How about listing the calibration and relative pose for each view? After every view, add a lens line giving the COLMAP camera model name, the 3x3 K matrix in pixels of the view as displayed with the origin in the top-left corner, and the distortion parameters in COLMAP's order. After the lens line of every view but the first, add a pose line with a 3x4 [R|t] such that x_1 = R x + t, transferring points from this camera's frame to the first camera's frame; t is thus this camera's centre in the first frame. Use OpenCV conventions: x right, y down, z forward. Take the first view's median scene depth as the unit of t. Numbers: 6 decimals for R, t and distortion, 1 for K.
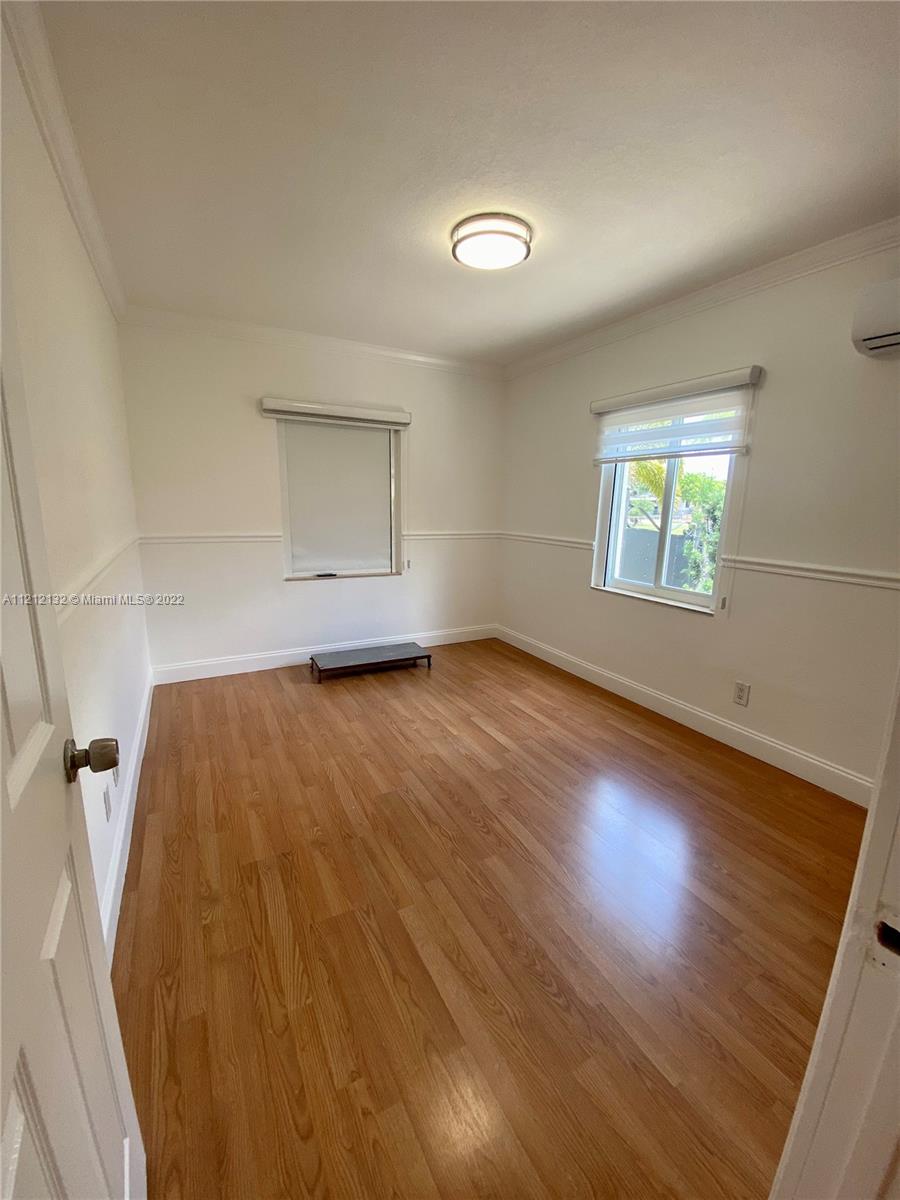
lens RADIAL K [[492.1, 0, 449.5], [0, 492.1, 598.9], [0, 0, 1]] dist [0.024191, -0.020807]
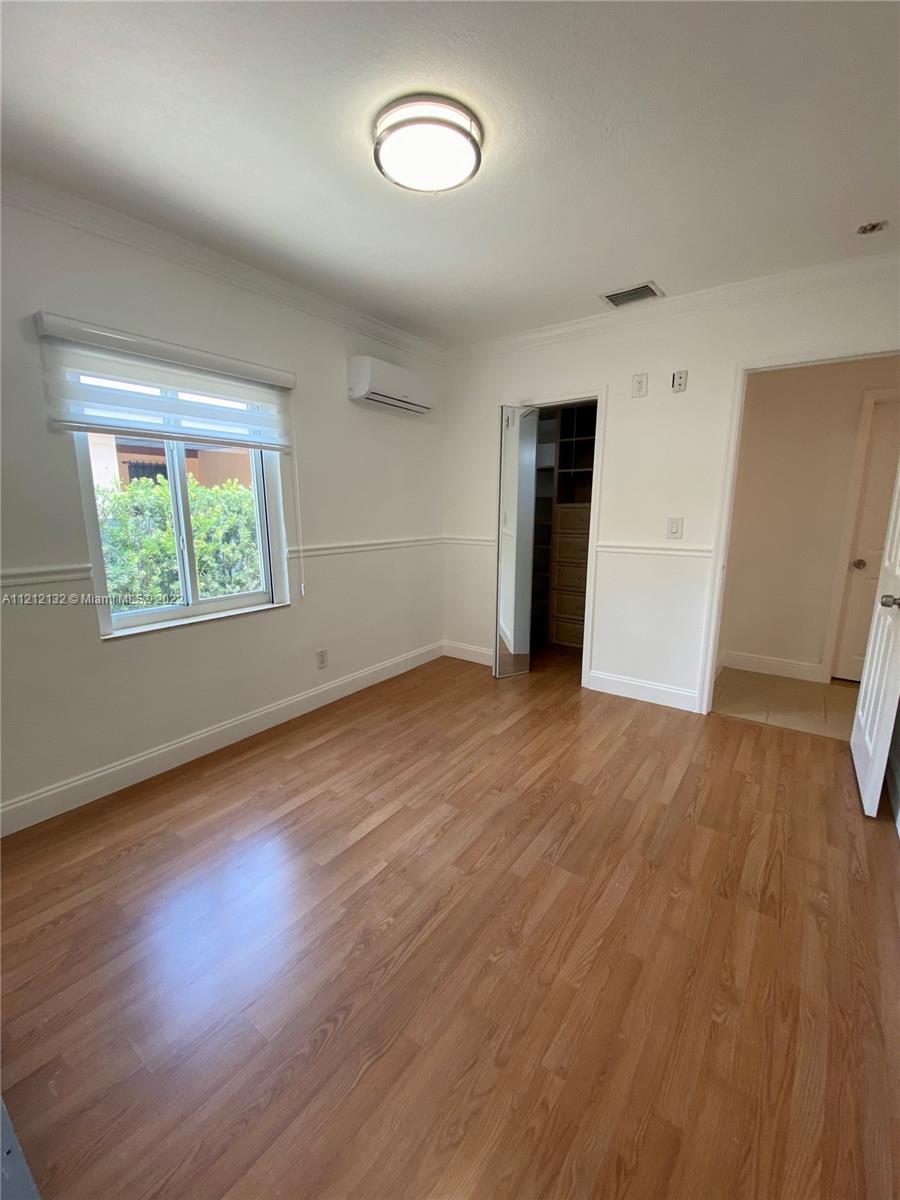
lens RADIAL K [[492.1, 0, 449.5], [0, 492.1, 598.9], [0, 0, 1]] dist [0.024191, -0.020807]
pose [[-0.441274, -0.196848, 0.875516, -0.575405], [0.162344, 0.942034, 0.293628, -0.251039], [-0.882565, 0.271705, -0.383738, 1.187802]]
